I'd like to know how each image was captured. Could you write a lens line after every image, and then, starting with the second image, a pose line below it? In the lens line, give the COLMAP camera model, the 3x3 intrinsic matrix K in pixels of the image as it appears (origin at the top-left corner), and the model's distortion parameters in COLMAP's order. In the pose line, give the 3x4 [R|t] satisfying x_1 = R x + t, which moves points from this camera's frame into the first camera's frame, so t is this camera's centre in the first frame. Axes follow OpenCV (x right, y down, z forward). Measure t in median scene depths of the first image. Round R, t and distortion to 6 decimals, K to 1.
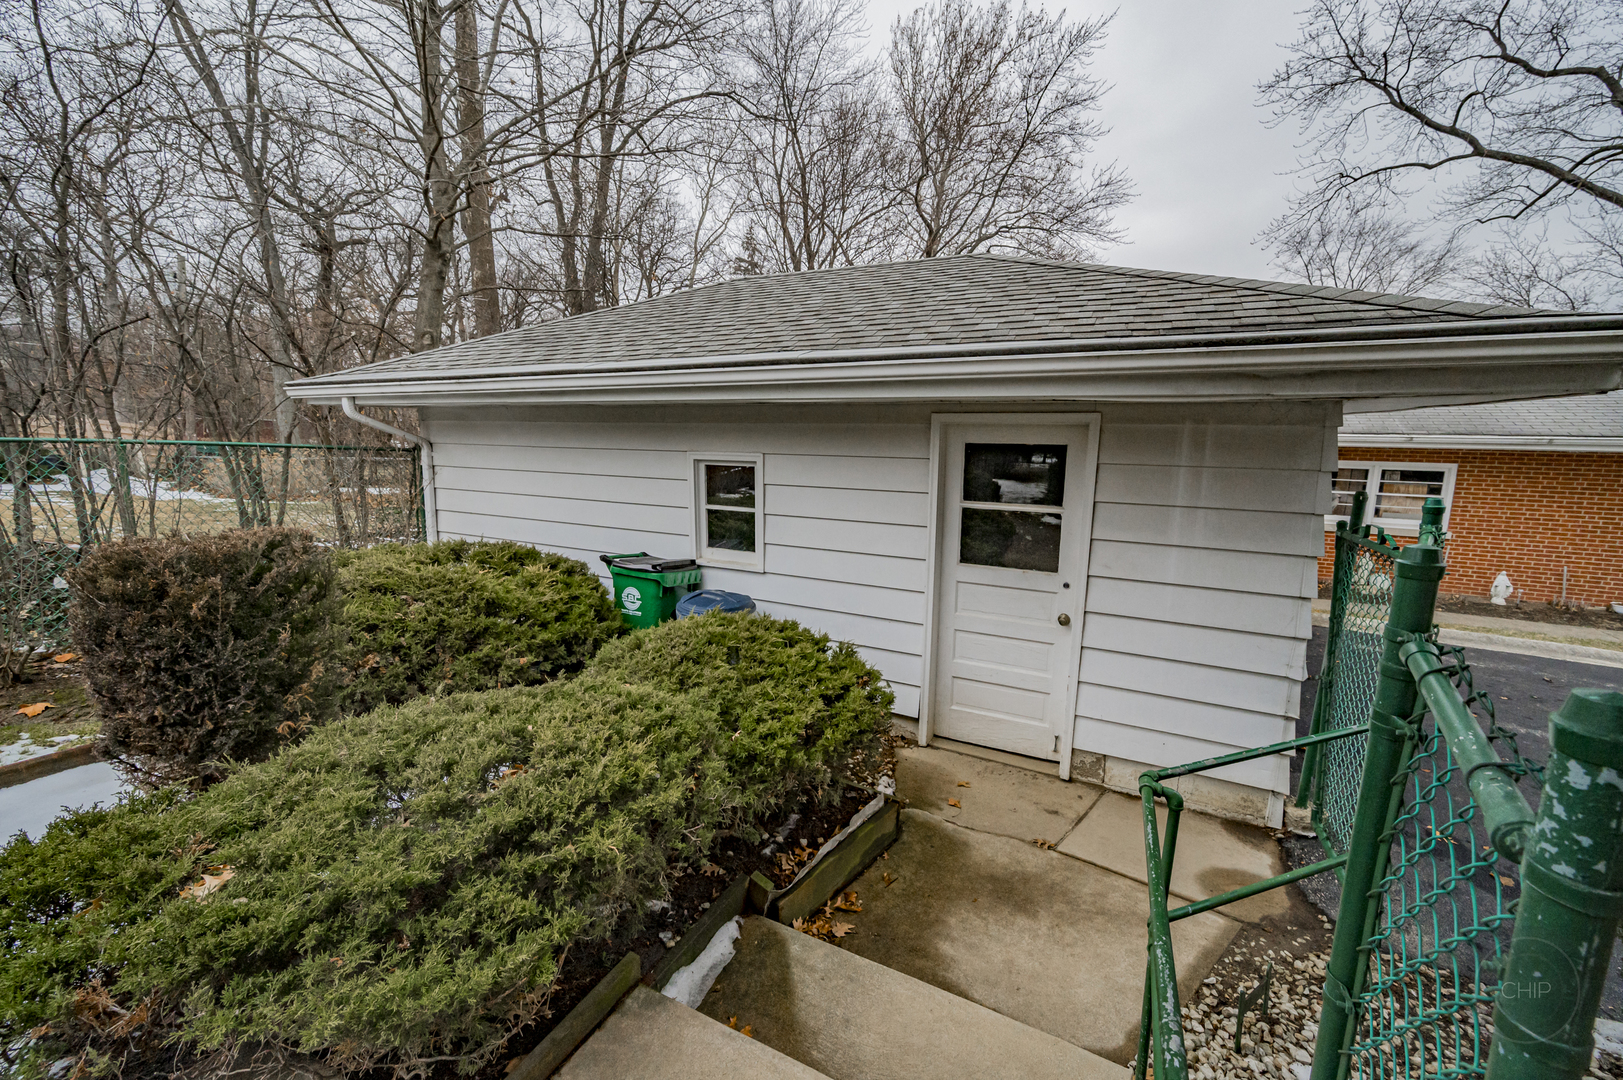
lens RADIAL K [[648.0, 0, 816.0], [0, 648.0, 532.4], [0, 0, 1]] dist [-0.001633, -0.000193]
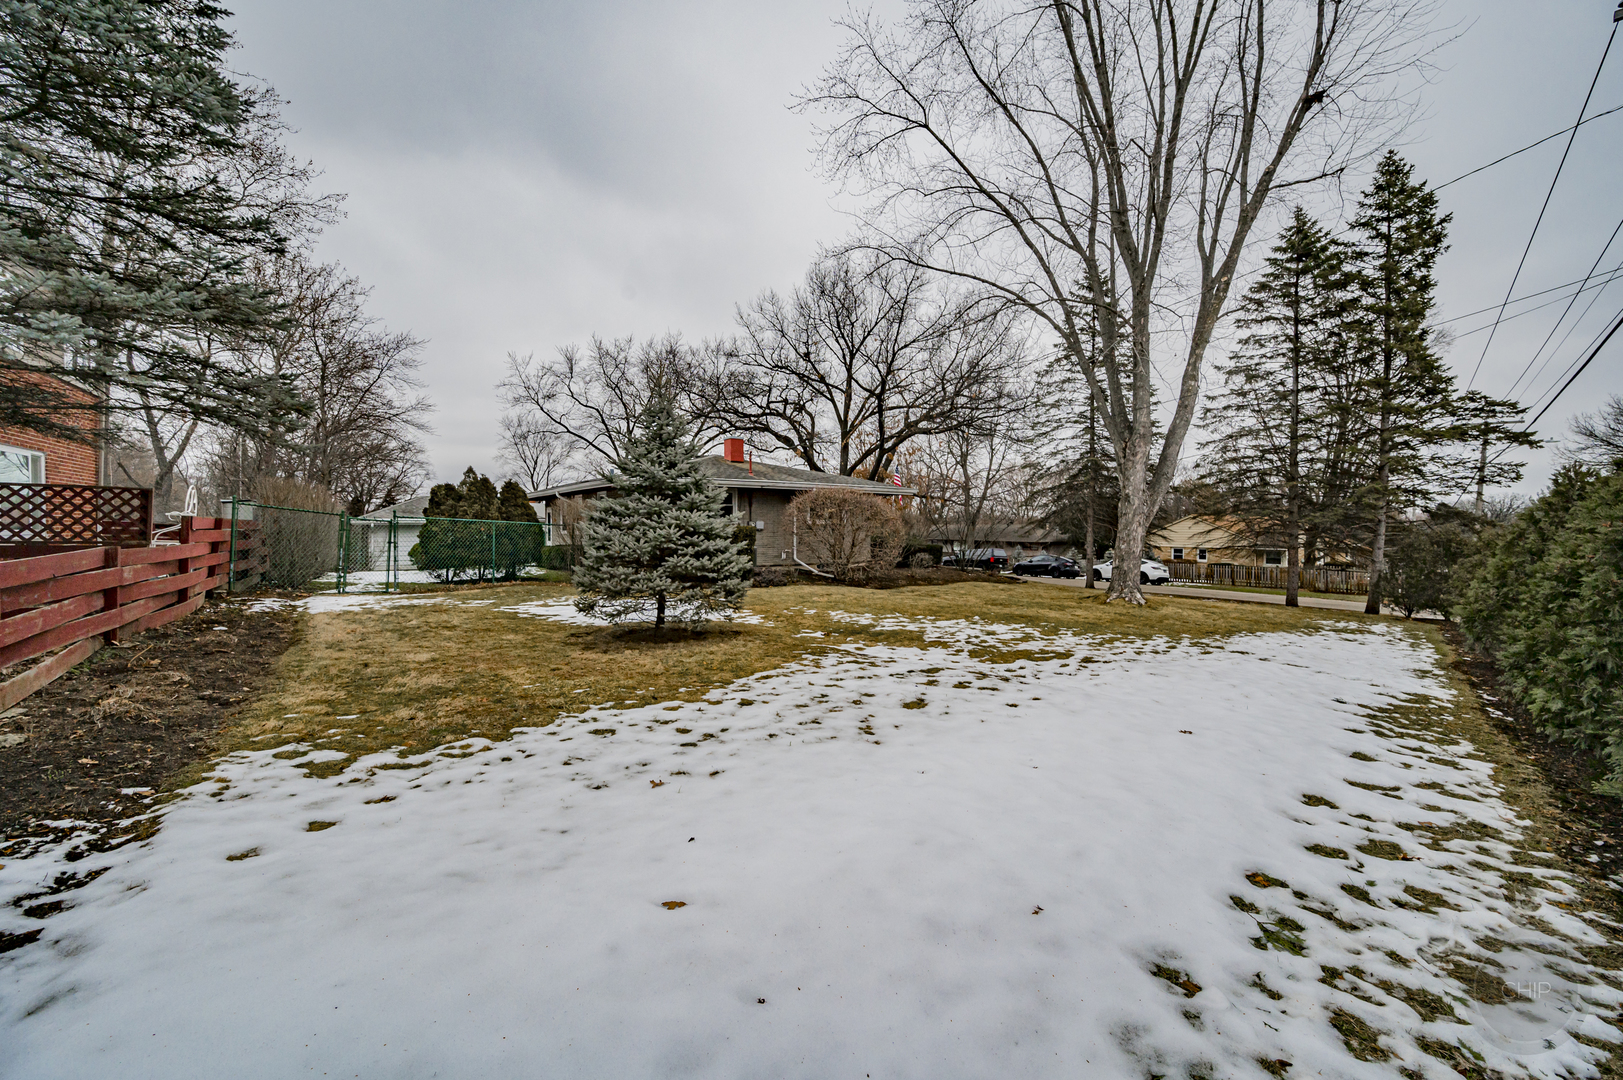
lens RADIAL K [[639.3, 0, 812.4], [0, 639.3, 538.9], [0, 0, 1]] dist [-0.000680, 0.000097]
pose [[0.477413, -0.018934, 0.878475, -3.452619], [0.135275, 0.989433, -0.052190, 0.655125], [-0.868204, 0.143752, 0.474929, -4.427208]]
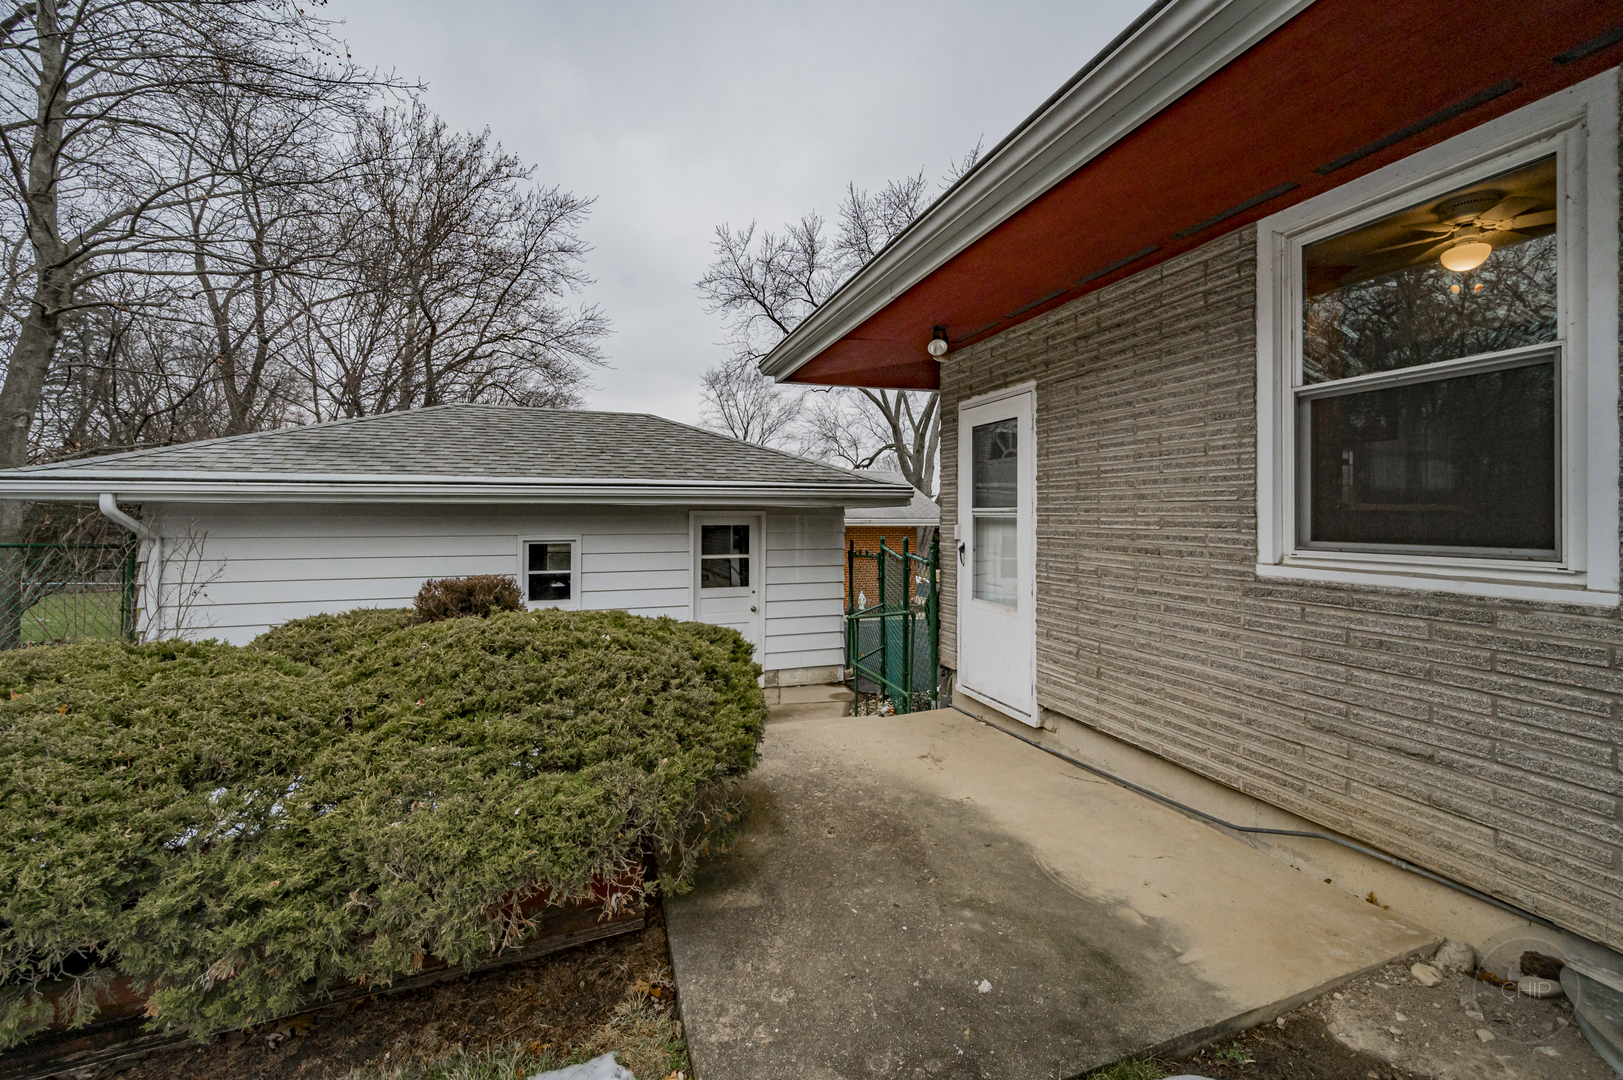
lens RADIAL K [[657.6, 0, 815.4], [0, 657.6, 505.3], [0, 0, 1]] dist [0.000747, 0.000114]
pose [[0.699590, 0.004867, 0.714528, -0.685032], [0.119388, 0.985124, -0.123602, 0.063427], [-0.704500, 0.171776, 0.688602, -0.455938]]
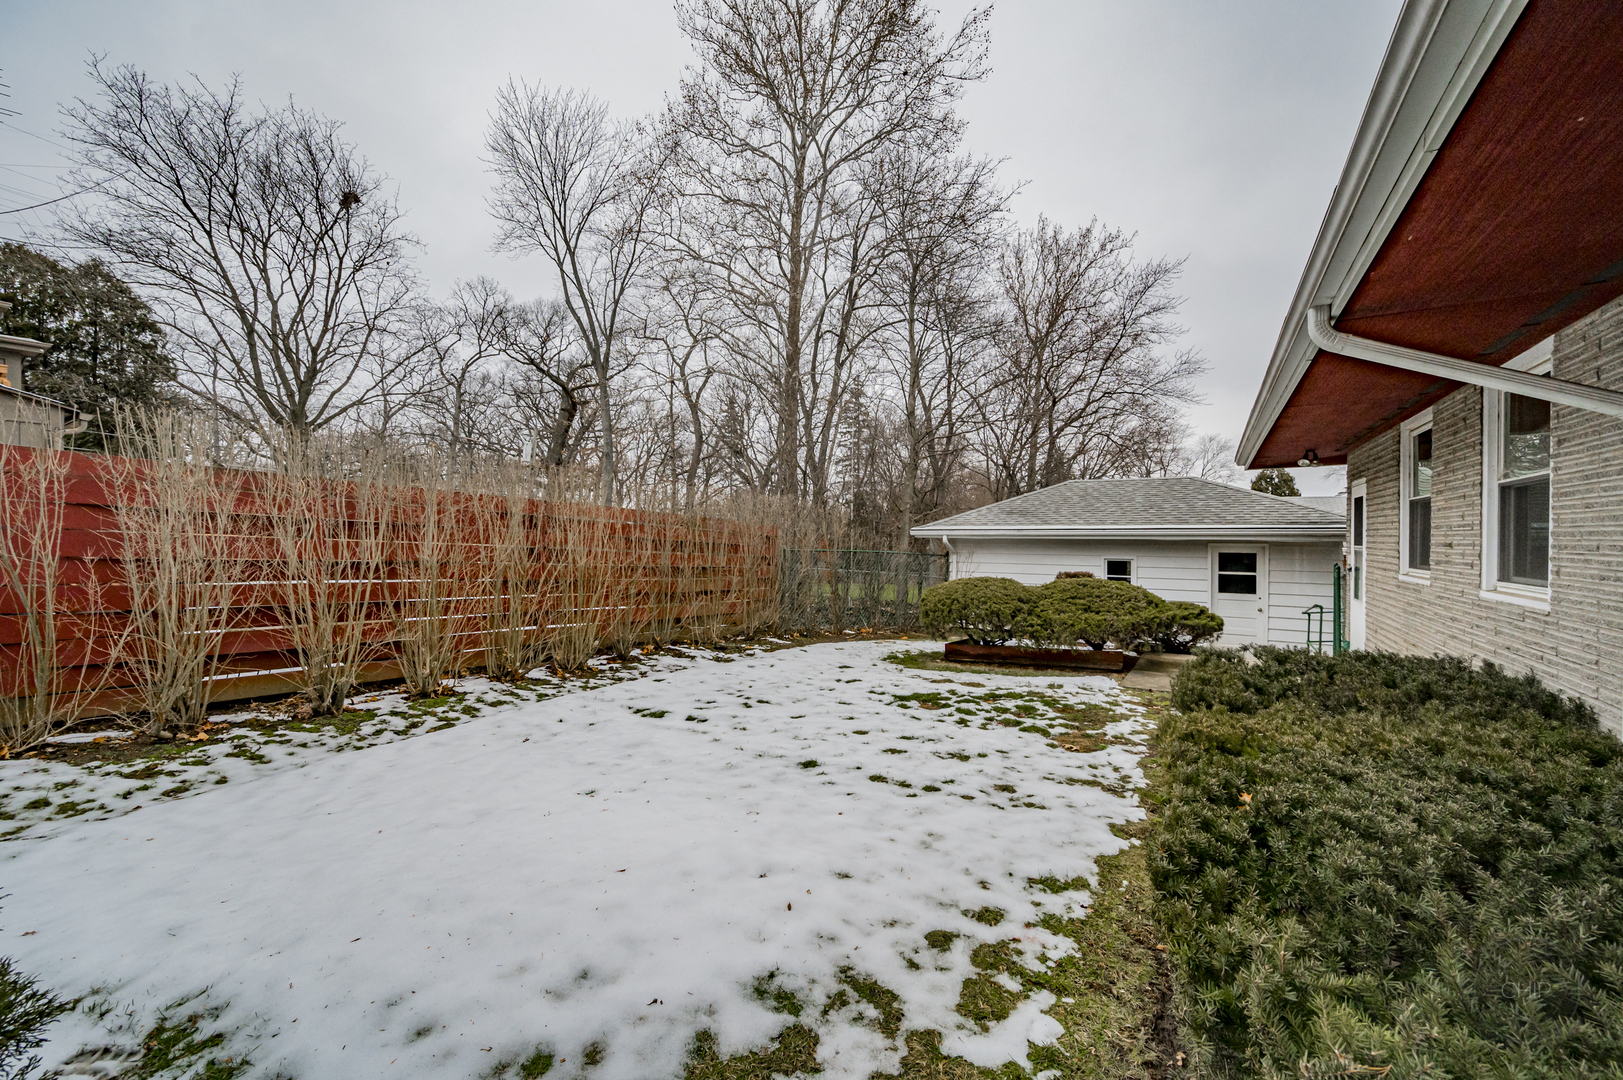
lens RADIAL K [[639.3, 0, 812.4], [0, 639.3, 538.9], [0, 0, 1]] dist [-0.000680, 0.000097]
pose [[0.996094, -0.002323, -0.088274, -1.015765], [-0.011800, 0.987187, -0.159132, 0.214877], [0.087513, 0.159552, 0.983303, -1.540362]]
